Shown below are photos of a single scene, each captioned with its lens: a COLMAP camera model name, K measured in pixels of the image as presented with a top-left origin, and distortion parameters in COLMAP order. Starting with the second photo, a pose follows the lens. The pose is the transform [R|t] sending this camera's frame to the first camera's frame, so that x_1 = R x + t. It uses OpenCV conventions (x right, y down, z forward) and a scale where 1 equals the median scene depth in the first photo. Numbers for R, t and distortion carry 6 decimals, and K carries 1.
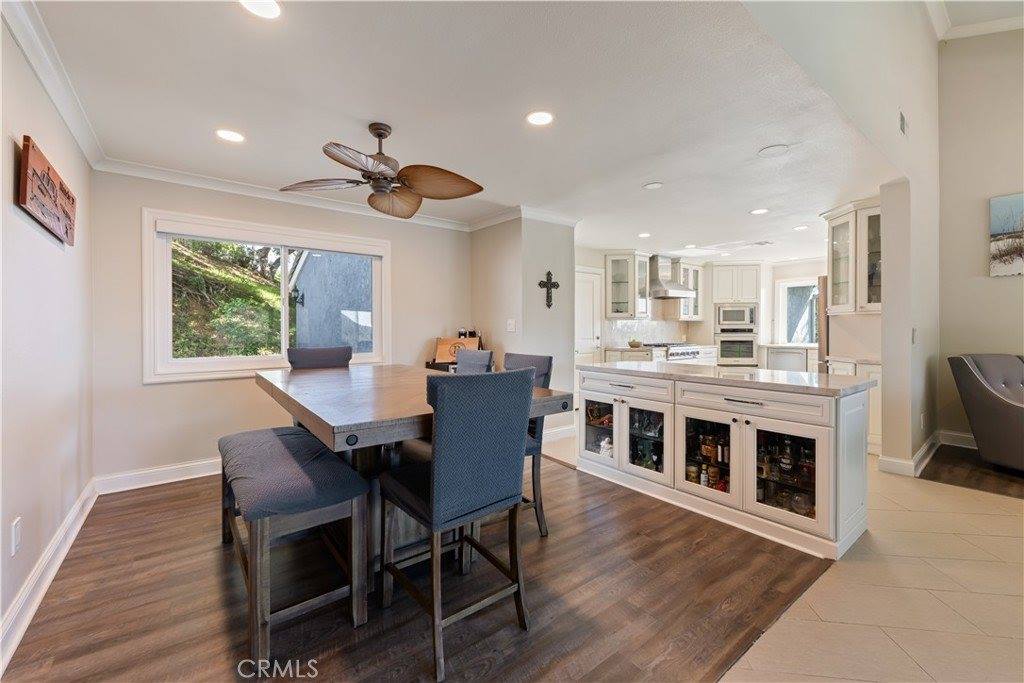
lens RADIAL K [[421.9, 0, 517.3], [0, 421.9, 334.7], [0, 0, 1]] dist [0.006149, -0.009991]
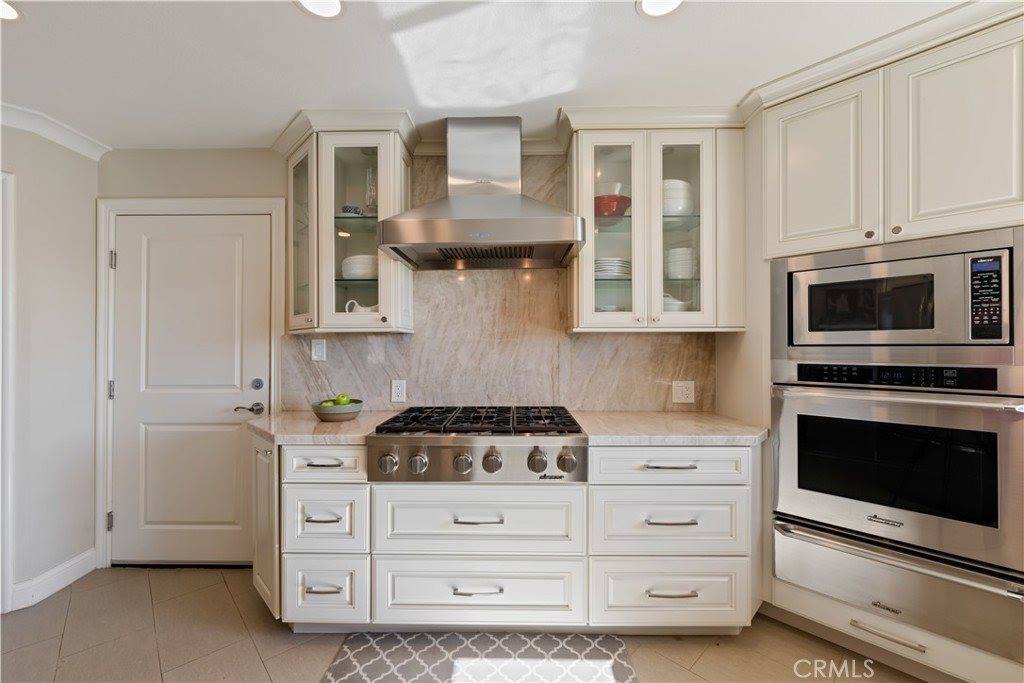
lens RADIAL K [[422.6, 0, 509.6], [0, 422.6, 345.0], [0, 0, 1]] dist [-0.001563, -0.000015]
pose [[0.774527, -0.003075, -0.632534, 0.519924], [-0.008727, 0.999841, -0.015547, -0.020299], [0.632481, 0.017562, 0.774377, 0.736551]]
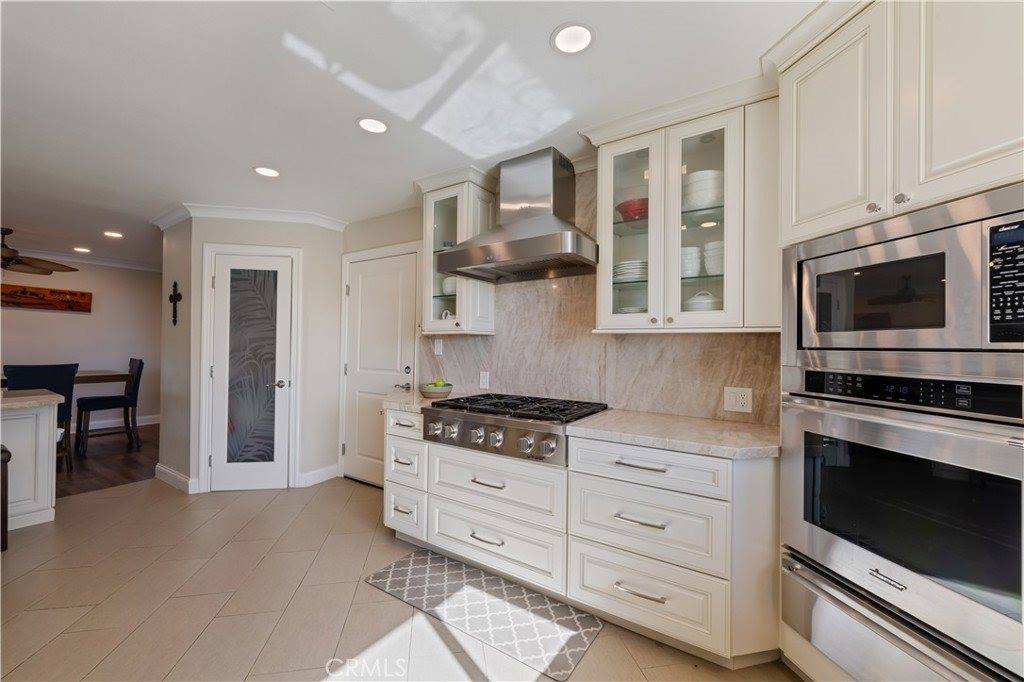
lens RADIAL K [[420.4, 0, 506.1], [0, 420.4, 341.5], [0, 0, 1]] dist [-0.002114, -0.000738]
pose [[0.290679, -0.005347, -0.956806, 0.644728], [-0.027578, 0.999522, -0.013964, -0.021936], [0.956423, 0.030446, 0.290392, 0.832929]]
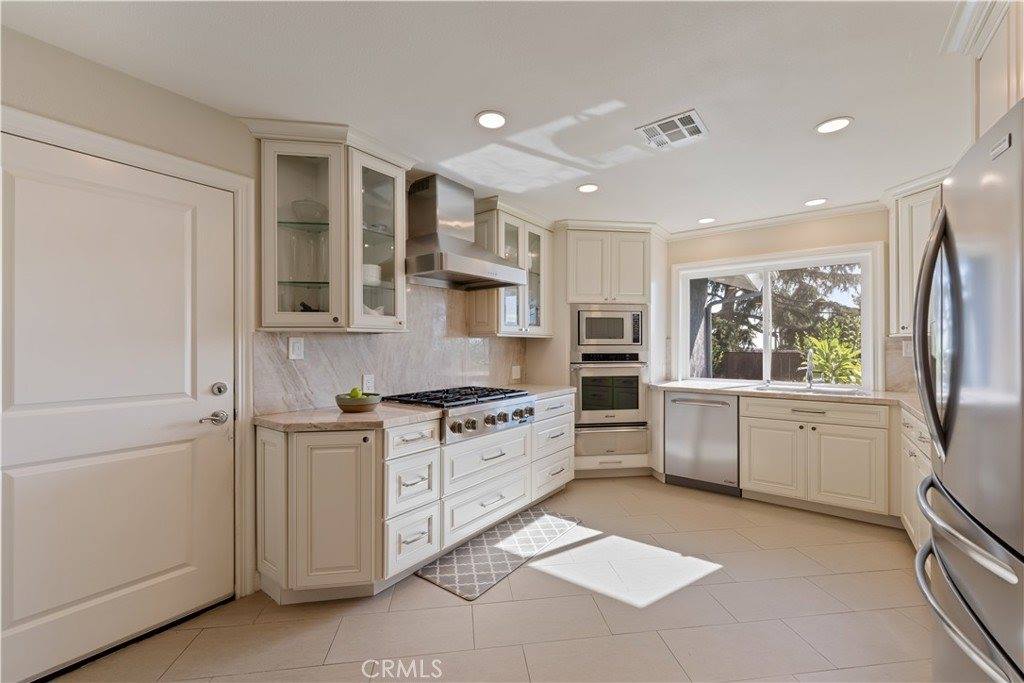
lens RADIAL K [[425.3, 0, 528.1], [0, 425.3, 344.5], [0, 0, 1]] dist [-0.001221, -0.000177]
pose [[0.956411, 0.000851, 0.292024, 0.277501], [0.004503, 0.999834, -0.017662, -0.016814], [-0.291991, 0.018207, 0.956248, 0.543391]]
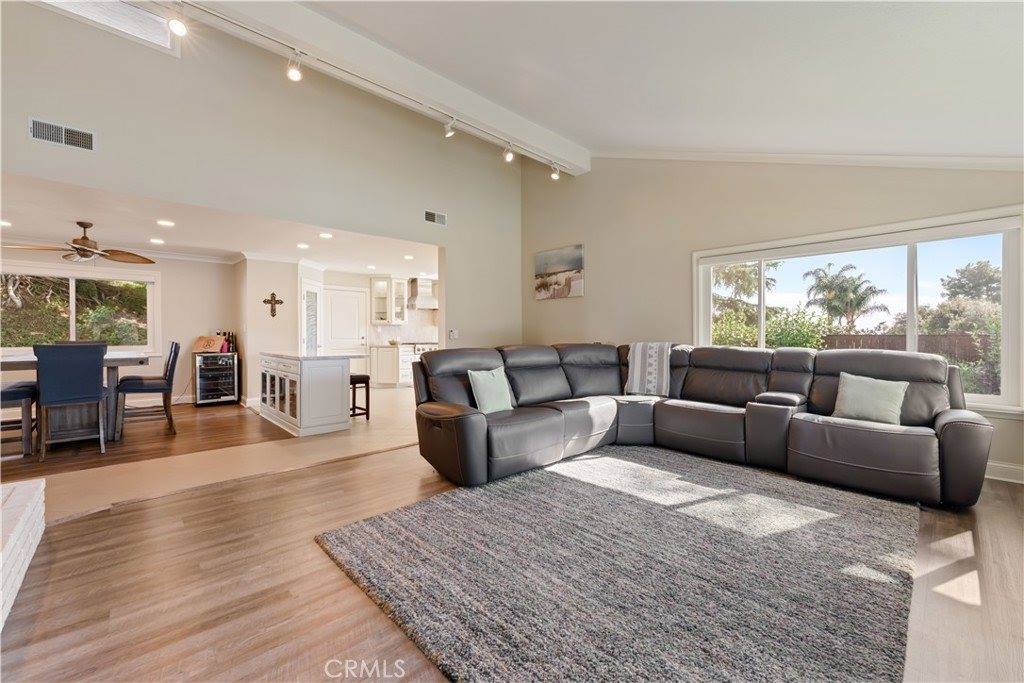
lens RADIAL K [[417.2, 0, 512.0], [0, 417.2, 341.5], [0, 0, 1]] dist [-0.002377, 0.011628]
pose [[0.996629, 0.002591, 0.082003, 0.494351], [-0.002809, 0.999993, 0.002535, 0.012890], [-0.081996, -0.002757, 0.996629, -0.363756]]
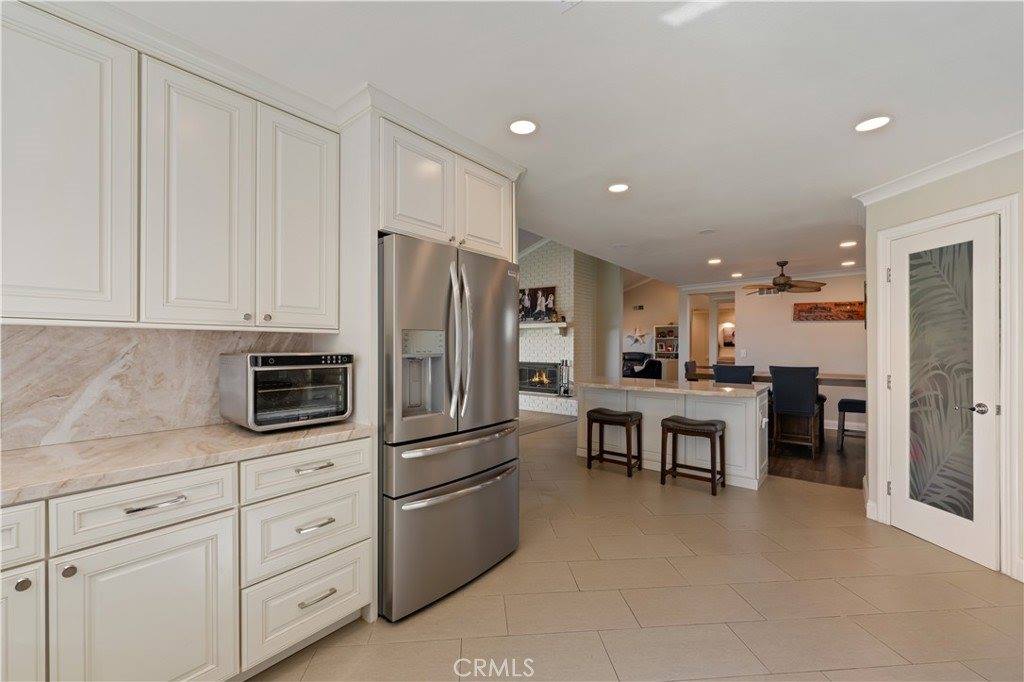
lens RADIAL K [[408.8, 0, 512.0], [0, 408.8, 341.0], [0, 0, 1]] dist [-0.001154, -0.000282]
pose [[-0.975853, -0.005108, -0.218369, 0.529371], [-0.006266, 0.999970, 0.004610, -0.023433], [0.218339, 0.005867, -0.975855, 0.950572]]
